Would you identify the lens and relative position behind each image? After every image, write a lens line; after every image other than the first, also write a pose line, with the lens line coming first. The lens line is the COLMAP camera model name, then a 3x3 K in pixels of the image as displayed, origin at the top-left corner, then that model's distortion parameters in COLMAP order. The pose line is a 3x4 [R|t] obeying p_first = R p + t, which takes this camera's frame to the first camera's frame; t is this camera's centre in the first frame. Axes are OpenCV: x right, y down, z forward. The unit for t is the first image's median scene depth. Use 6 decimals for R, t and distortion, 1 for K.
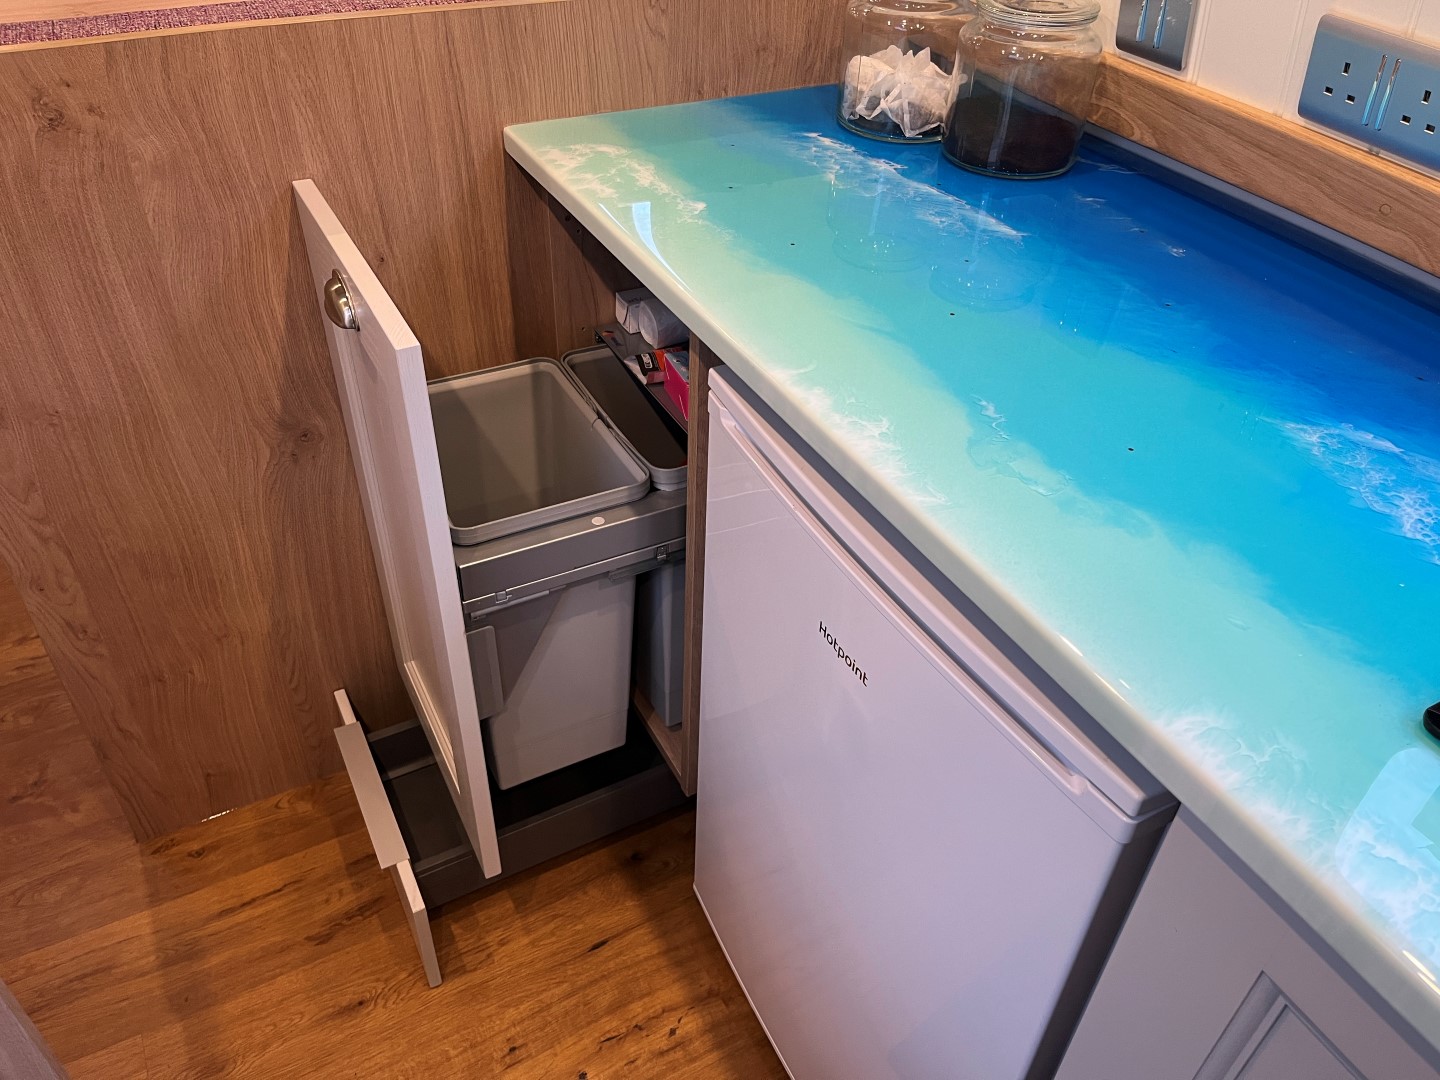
lens RADIAL K [[1072.8, 0, 720.0], [0, 1072.8, 540.0], [0, 0, 1]] dist [0.101133, -0.148401]
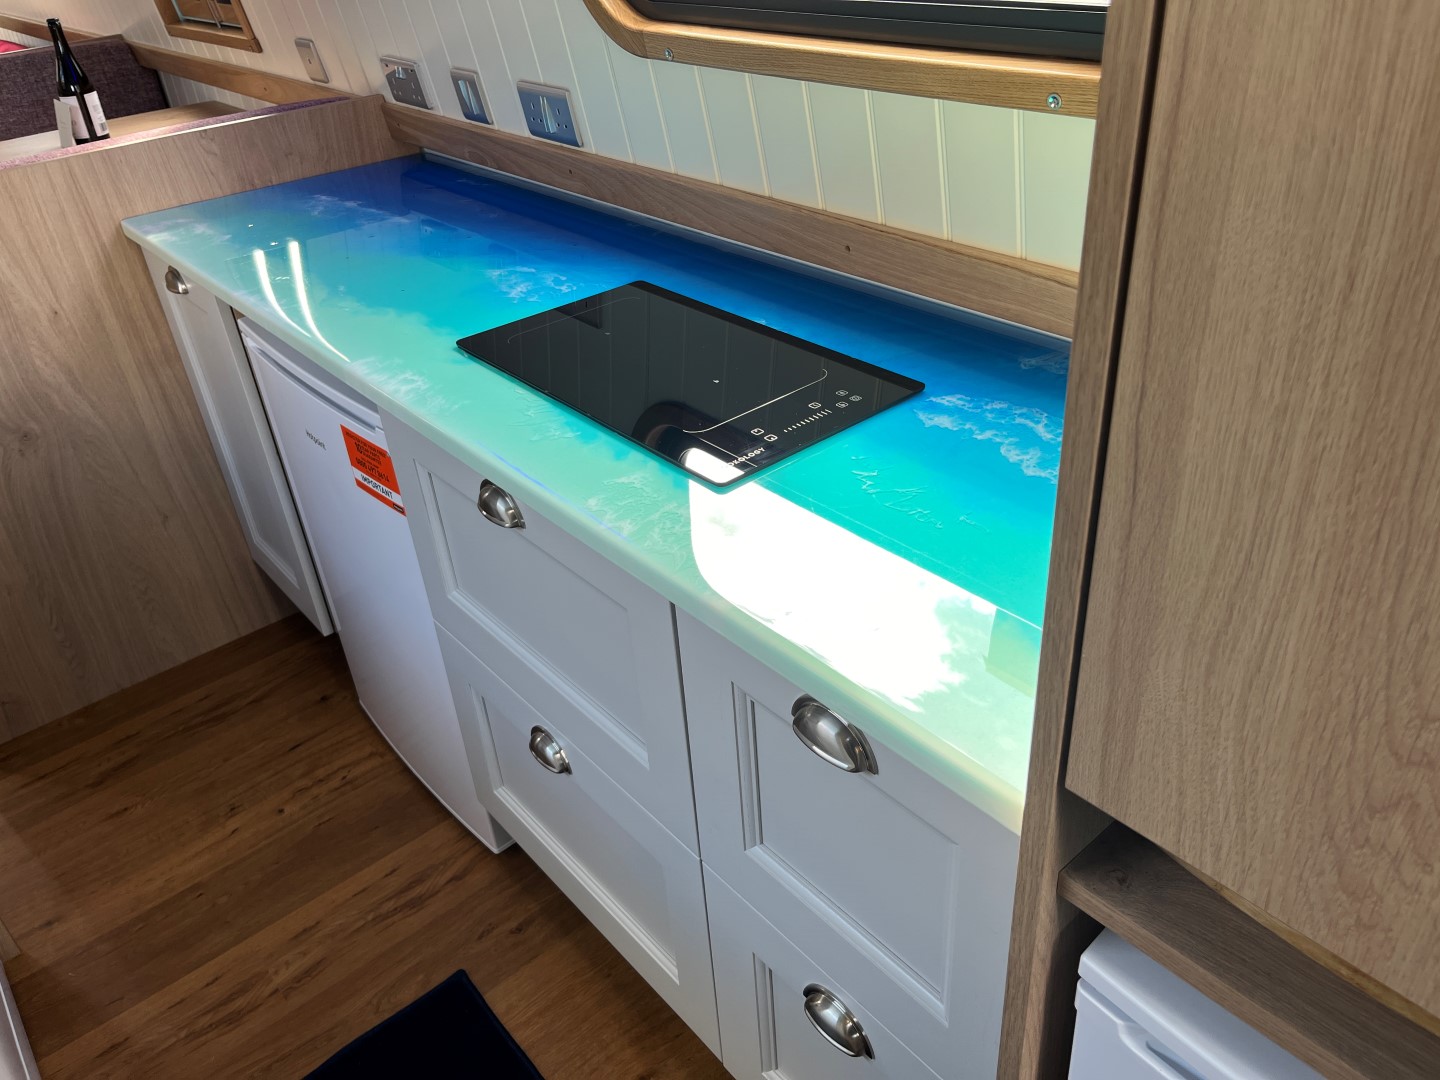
lens RADIAL K [[1093.7, 0, 720.0], [0, 1093.7, 540.0], [0, 0, 1]] dist [0.093318, -0.128944]
pose [[0.974017, -0.197743, 0.110401, 0.416930], [0.209772, 0.971464, -0.110699, 0.479766], [-0.085360, 0.130982, 0.987703, -0.692253]]
